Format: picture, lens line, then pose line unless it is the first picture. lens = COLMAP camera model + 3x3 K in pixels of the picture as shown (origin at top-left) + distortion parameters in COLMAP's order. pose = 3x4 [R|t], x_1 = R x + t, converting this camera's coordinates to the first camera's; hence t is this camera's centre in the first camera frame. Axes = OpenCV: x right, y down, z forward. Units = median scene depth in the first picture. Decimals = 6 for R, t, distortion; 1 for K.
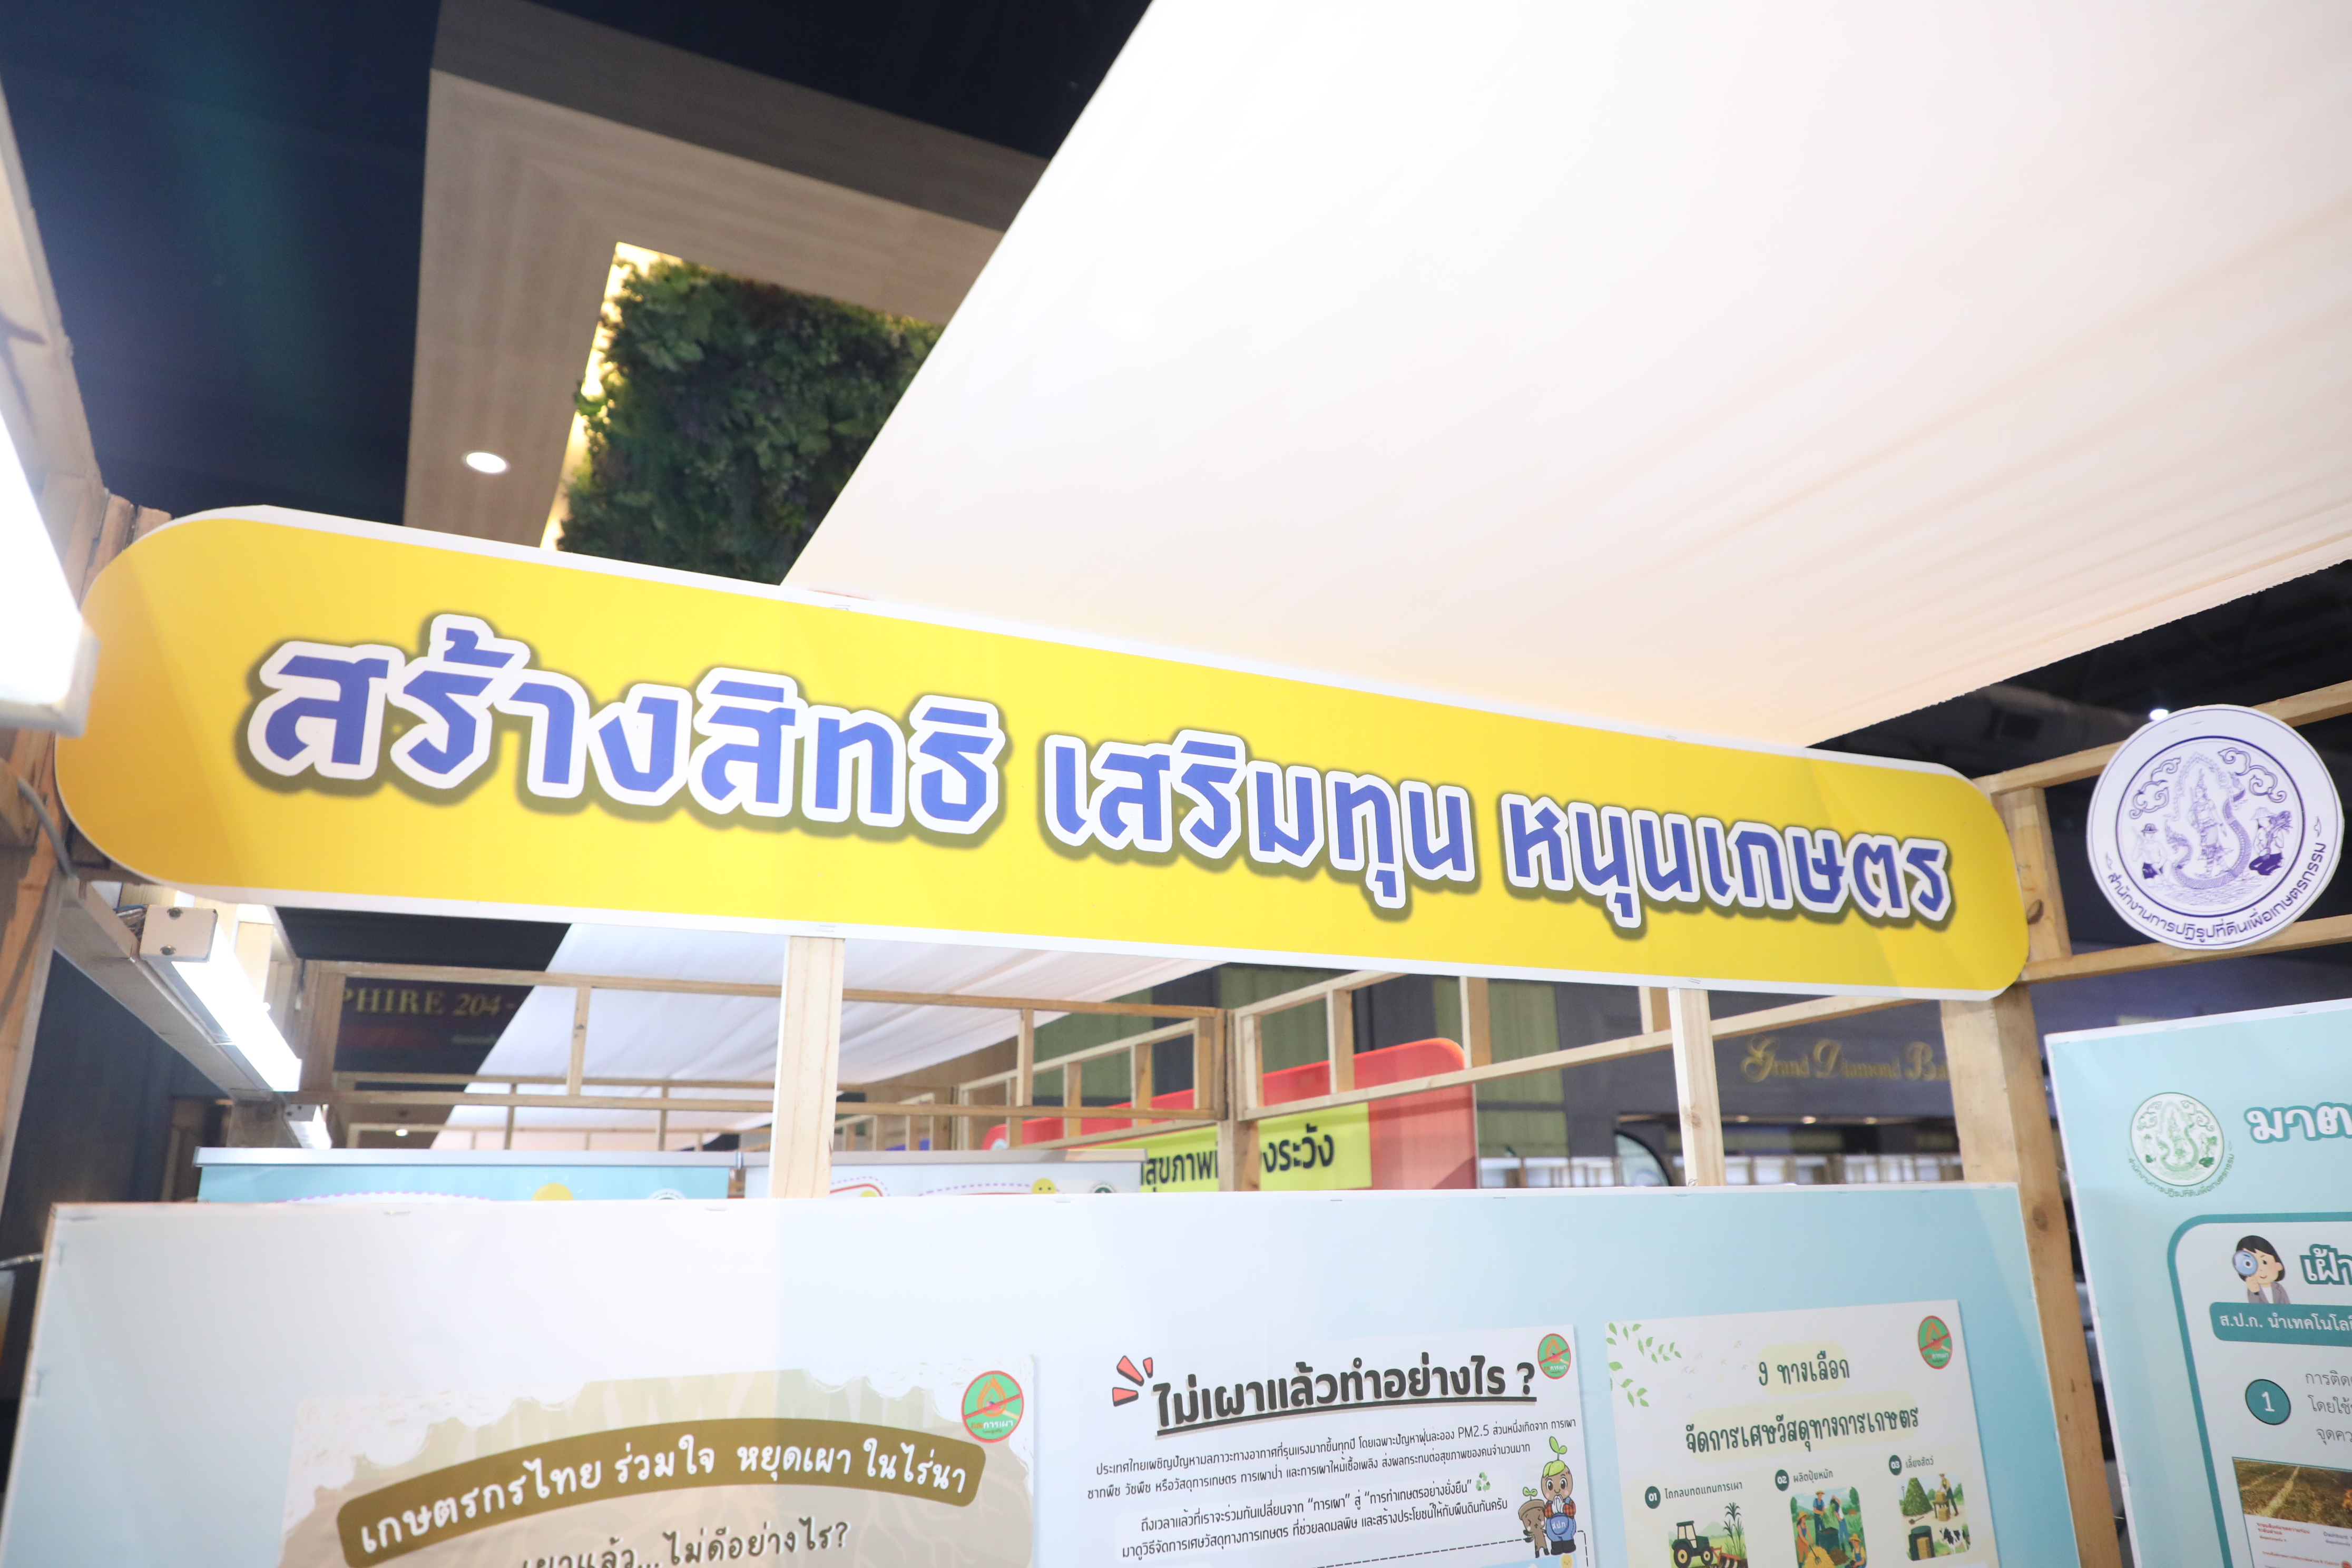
lens RADIAL K [[1554.2, 0, 1179.9], [0, 1554.2, 774.2], [0, 0, 1]] dist [-0.001980, 0.002983]
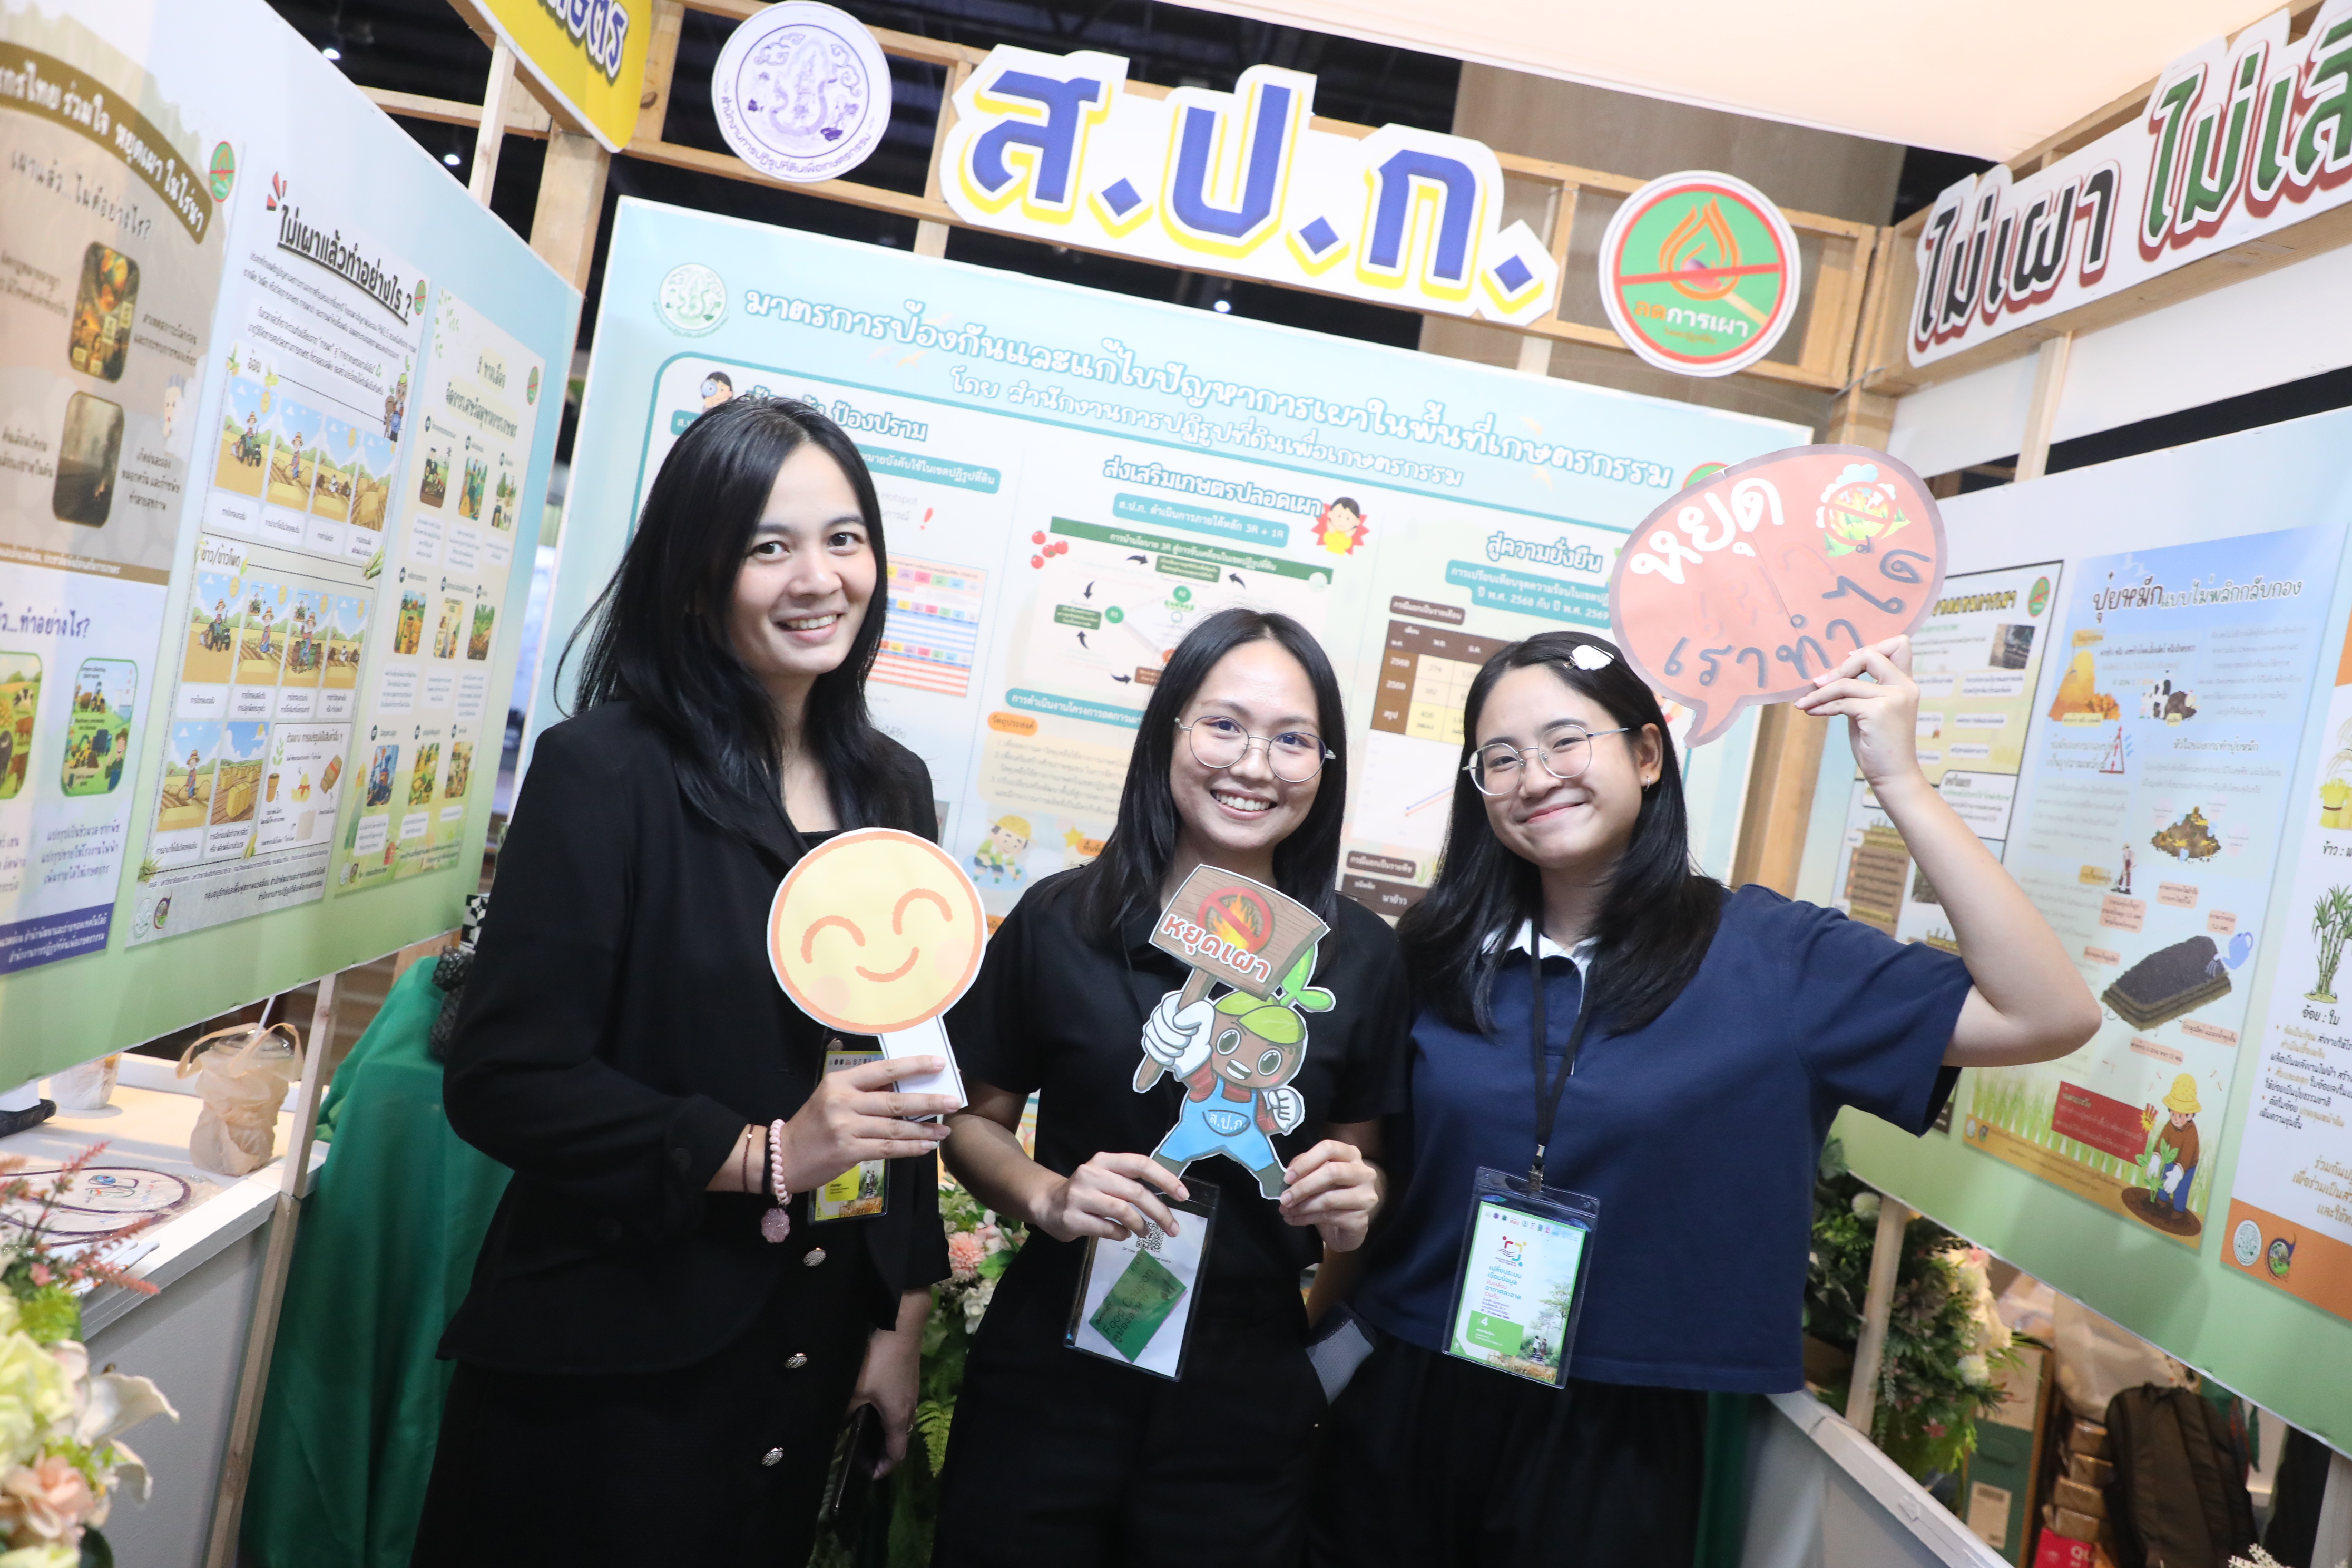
lens RADIAL K [[2038.1, 0, 1168.4], [0, 2038.1, 767.2], [0, 0, 1]] dist [0.010322, -0.003463]
pose [[0.393473, 0.080802, 0.915778, -0.936997], [-0.430958, 0.896113, 0.106098, 0.275290], [-0.812068, -0.436409, 0.387418, -0.247377]]
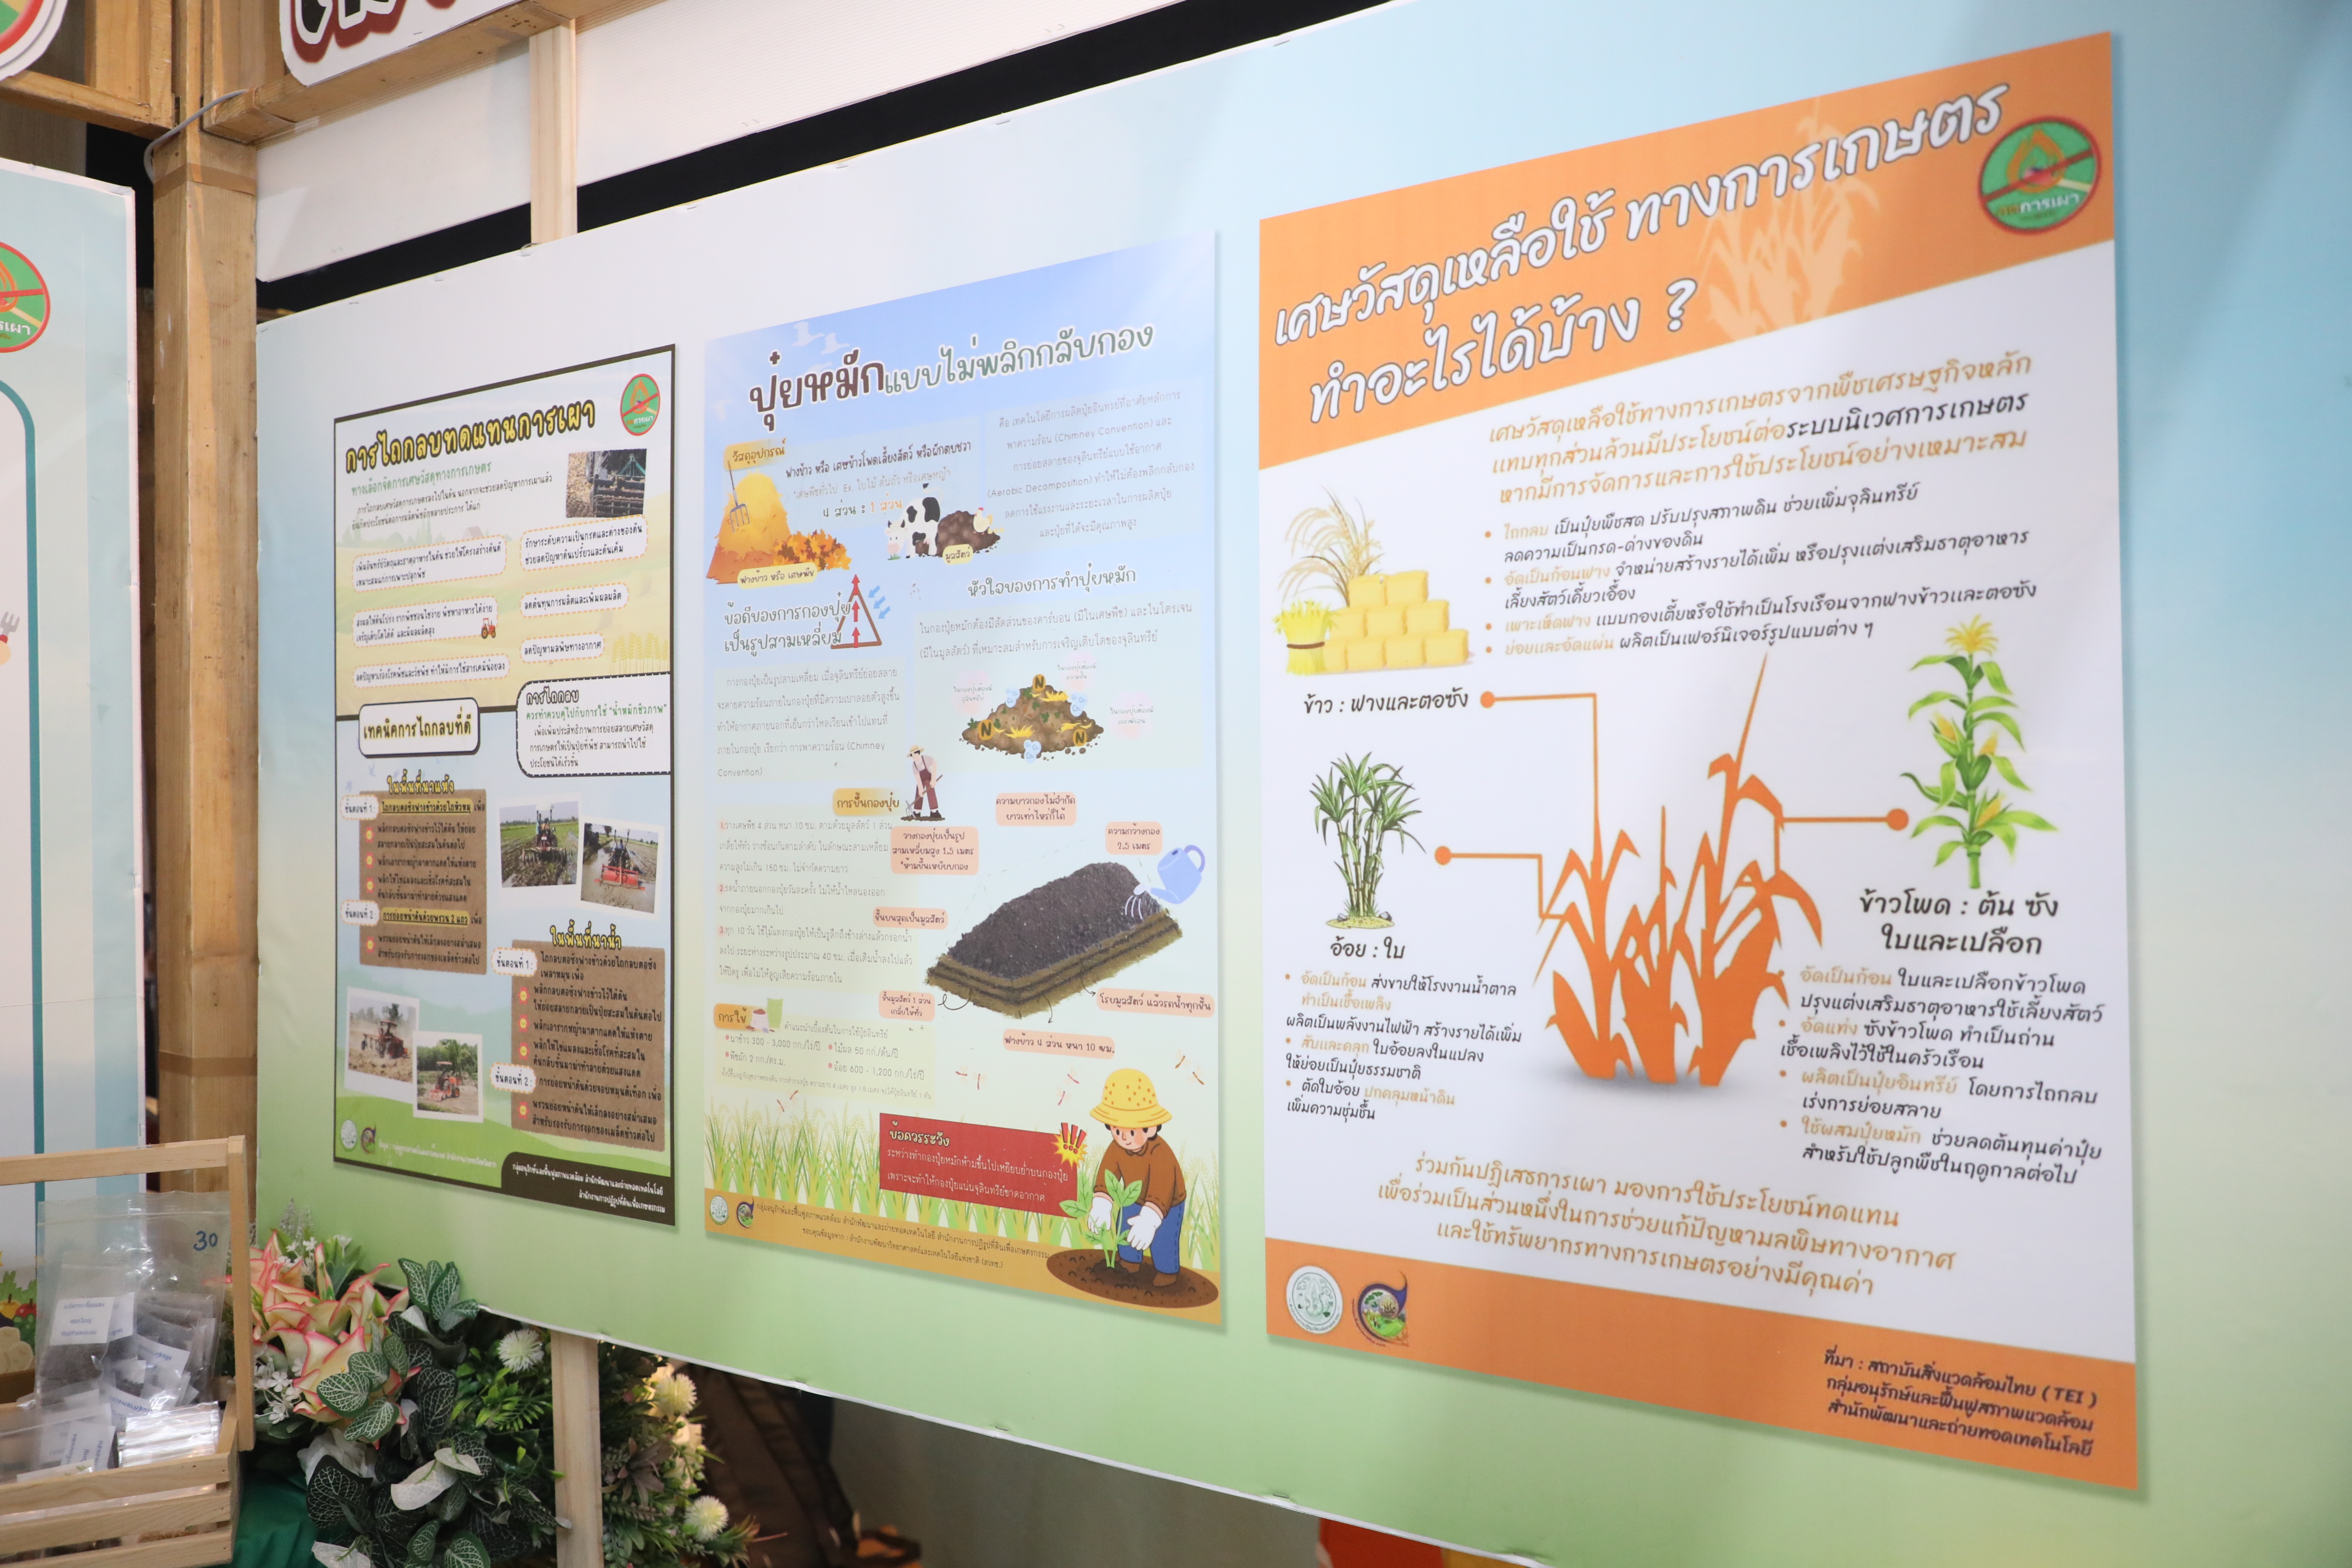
lens RADIAL K [[1997.3, 0, 1162.3], [0, 1997.3, 754.7], [0, 0, 1]] dist [0.004202, 0.003076]
pose [[-0.431153, 0.044858, 0.901163, -0.217681], [-0.227029, 0.961236, -0.156469, 0.312143], [-0.873249, -0.272053, -0.404256, 0.030680]]
